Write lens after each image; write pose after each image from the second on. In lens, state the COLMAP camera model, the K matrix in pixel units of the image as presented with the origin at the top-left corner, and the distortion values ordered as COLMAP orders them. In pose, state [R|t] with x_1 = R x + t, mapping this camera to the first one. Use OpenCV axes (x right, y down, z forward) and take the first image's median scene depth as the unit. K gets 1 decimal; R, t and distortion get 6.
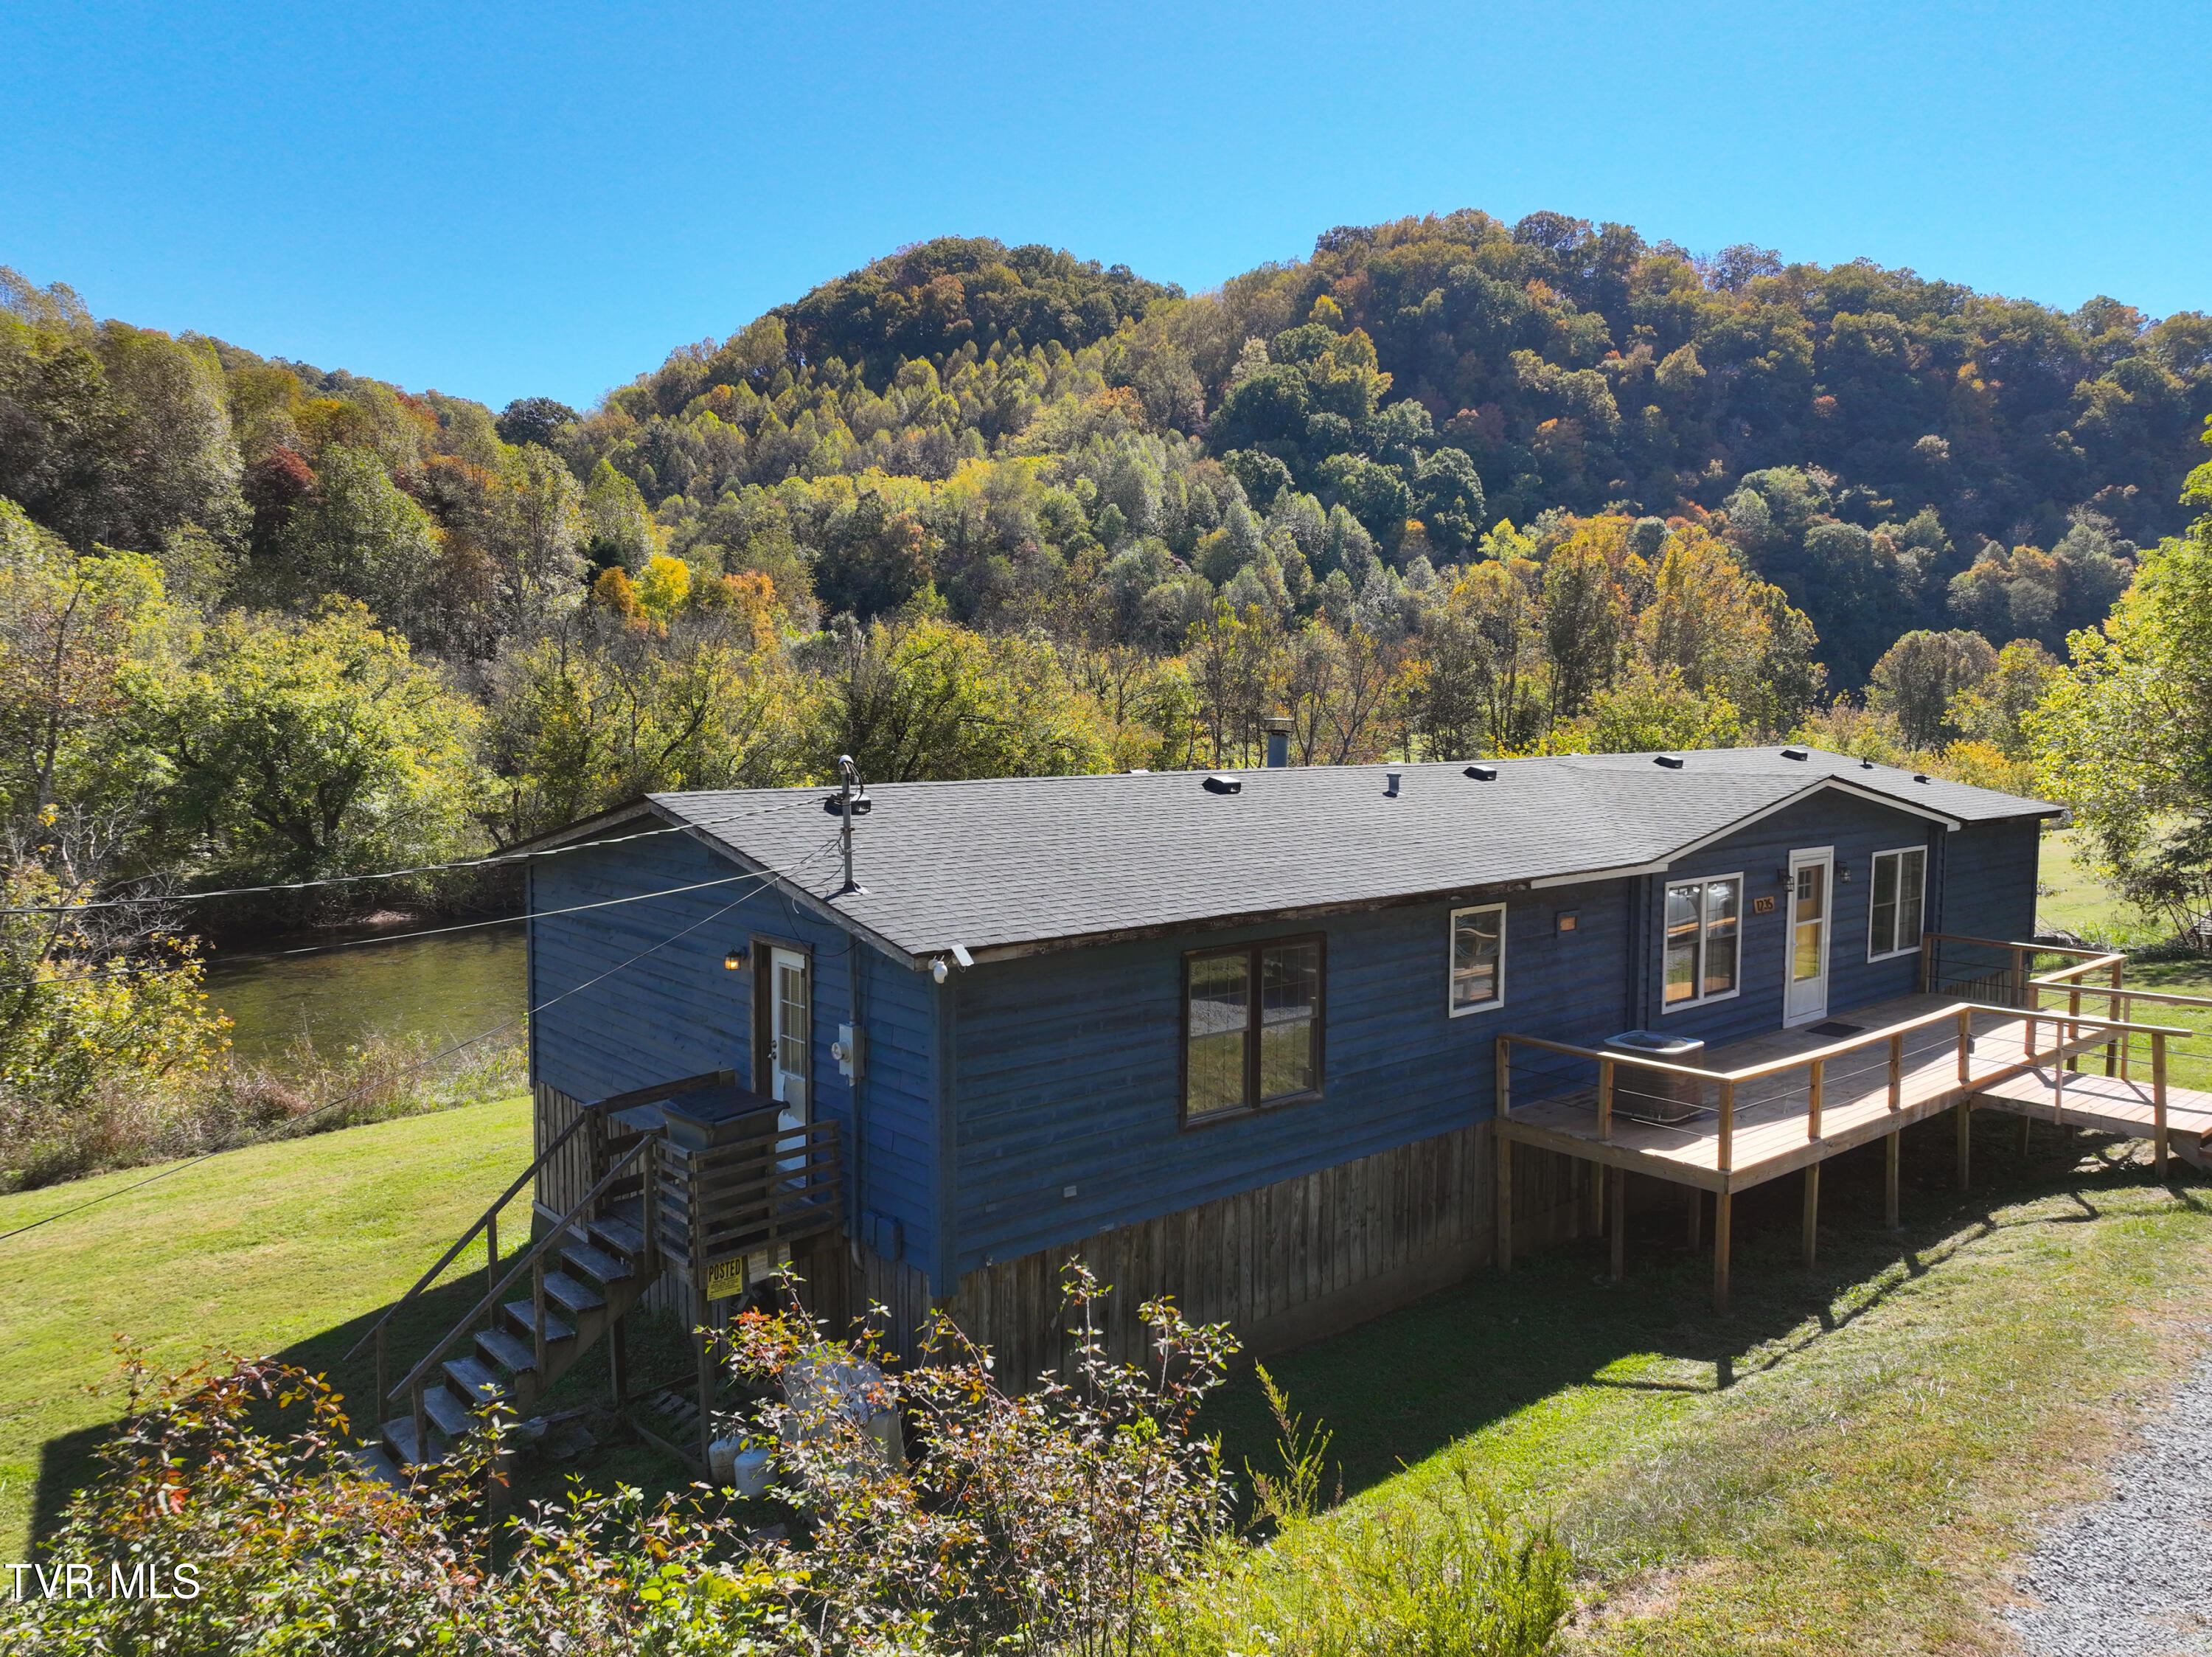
lens RADIAL K [[1544.1, 0, 1119.5], [0, 1544.1, 829.7], [0, 0, 1]] dist [0.007994, 0.033727]
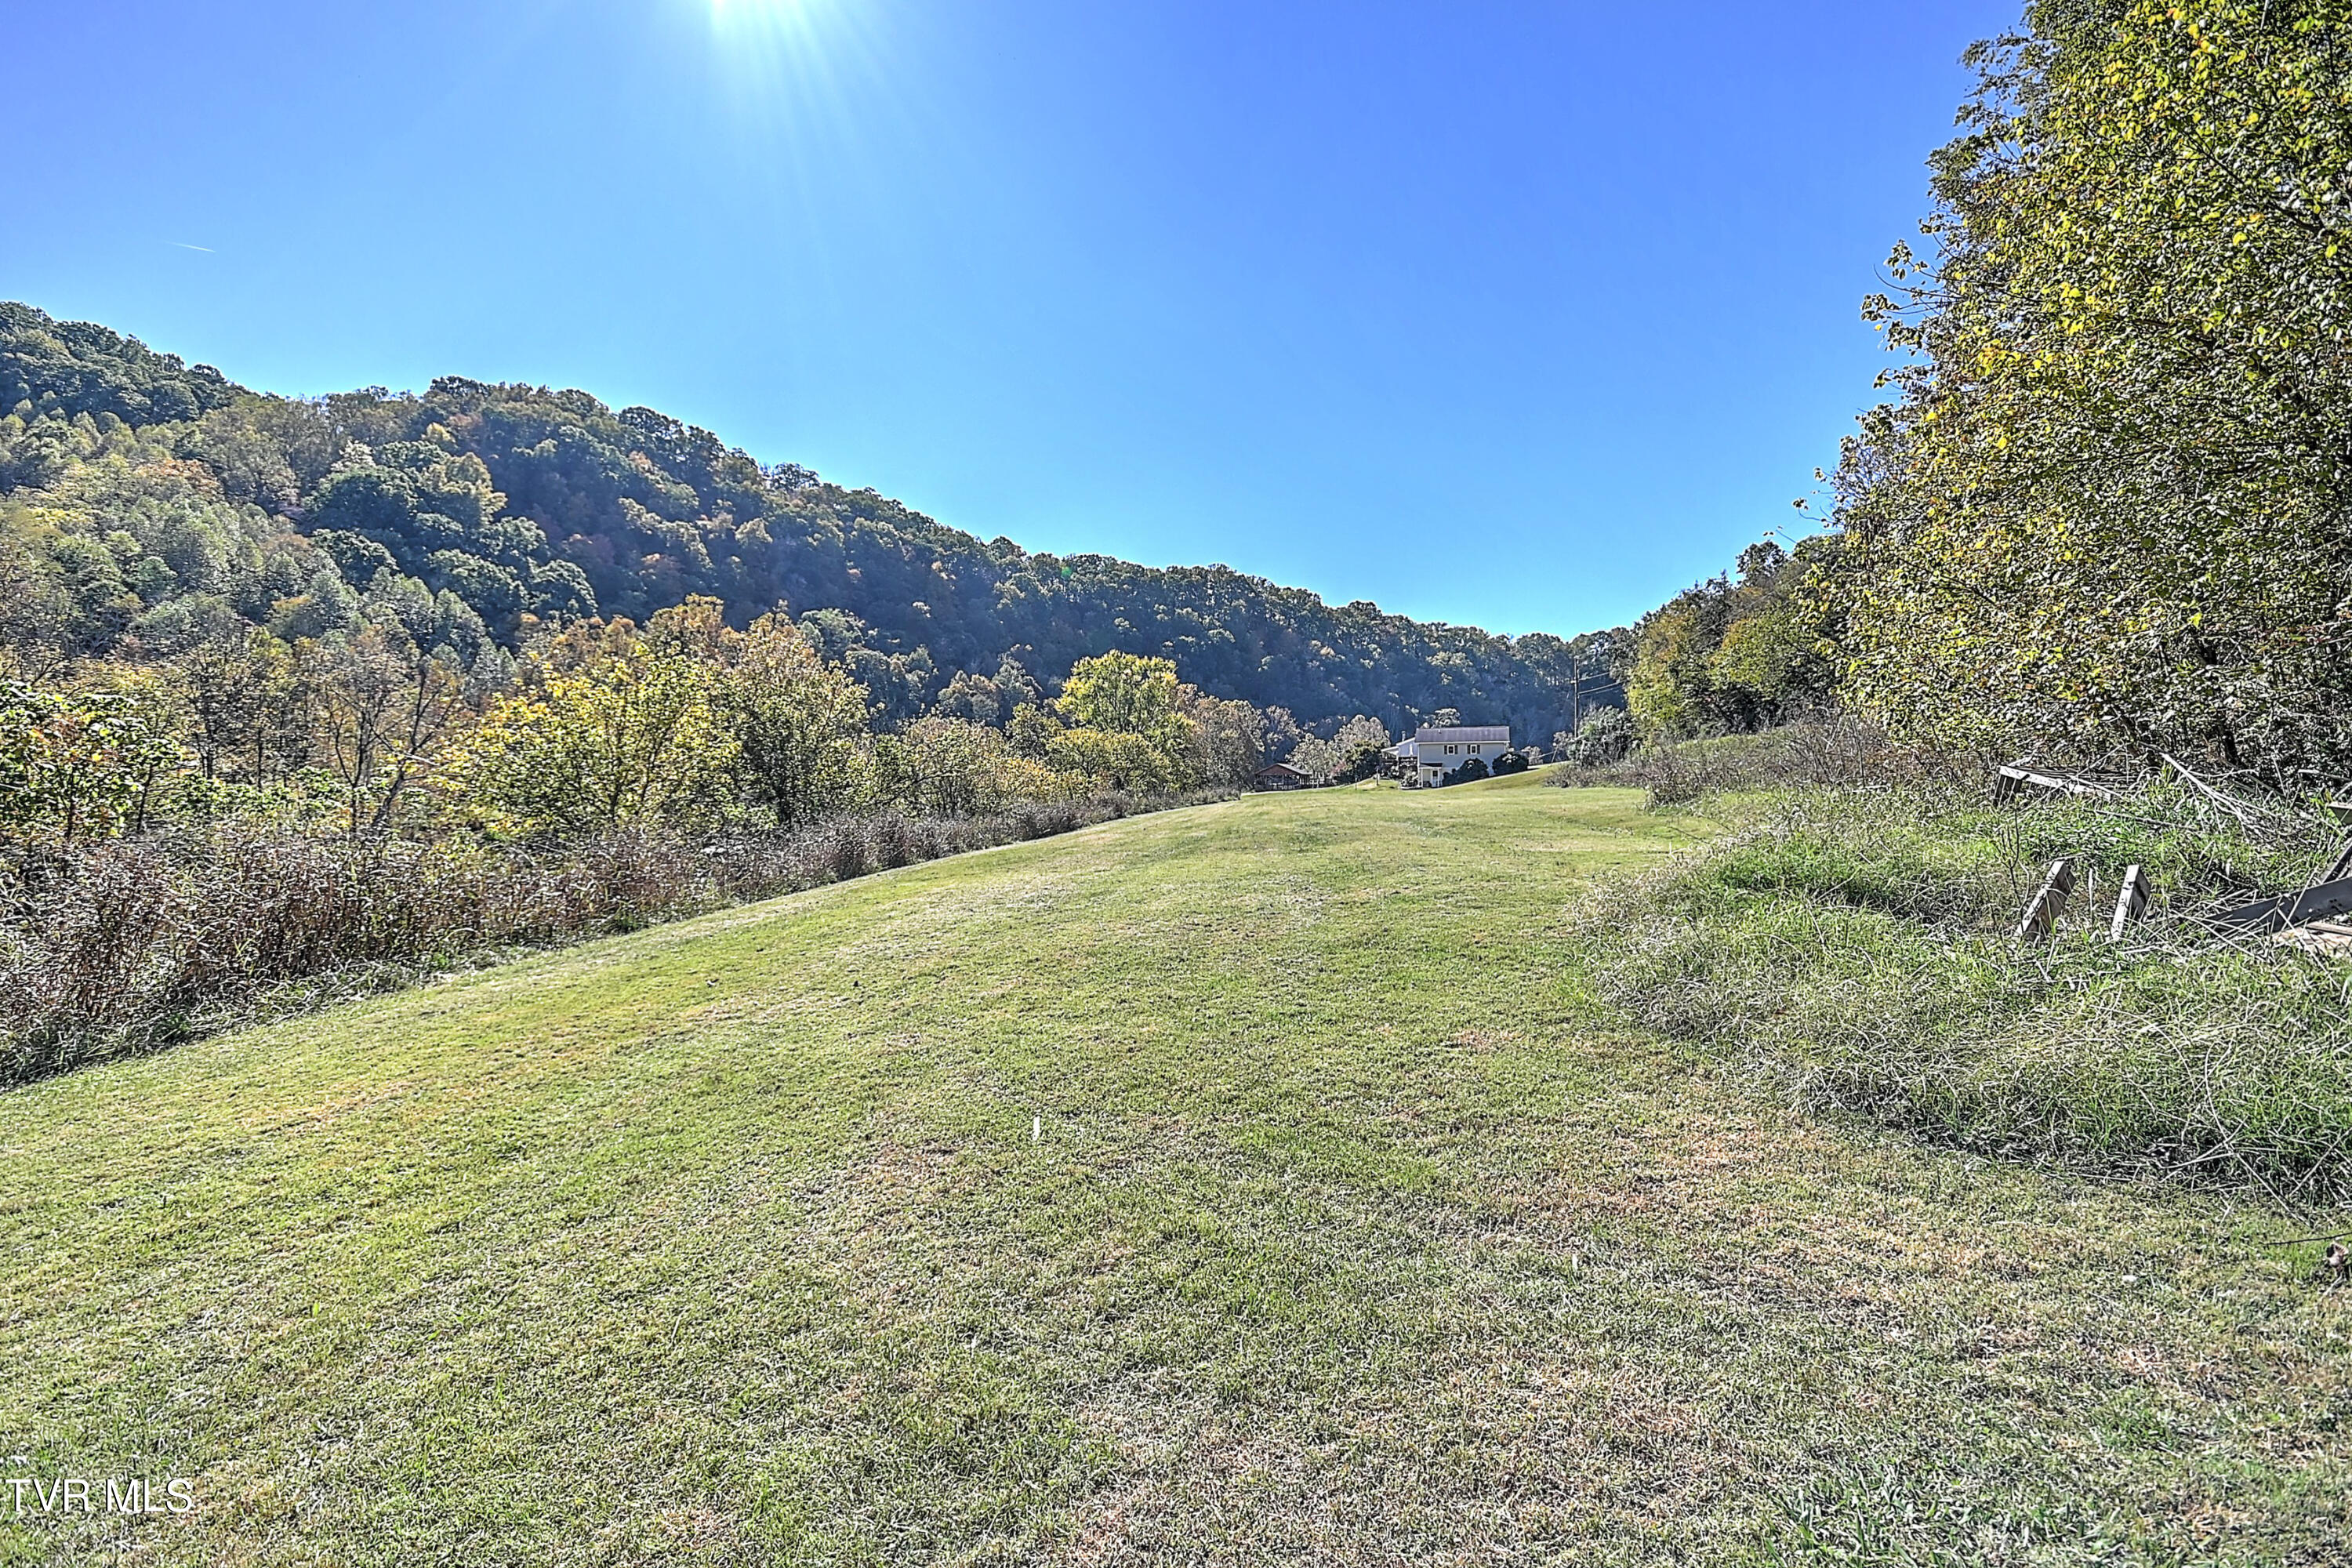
lens RADIAL K [[1021.9, 0, 1160.4], [0, 1021.9, 799.1], [0, 0, 1]] dist [0.009754, -0.002666]
pose [[0.753754, -0.014999, 0.656985, 0.032950], [0.062938, 0.996792, -0.049451, 0.006401], [-0.654135, 0.078623, 0.752280, 0.097288]]
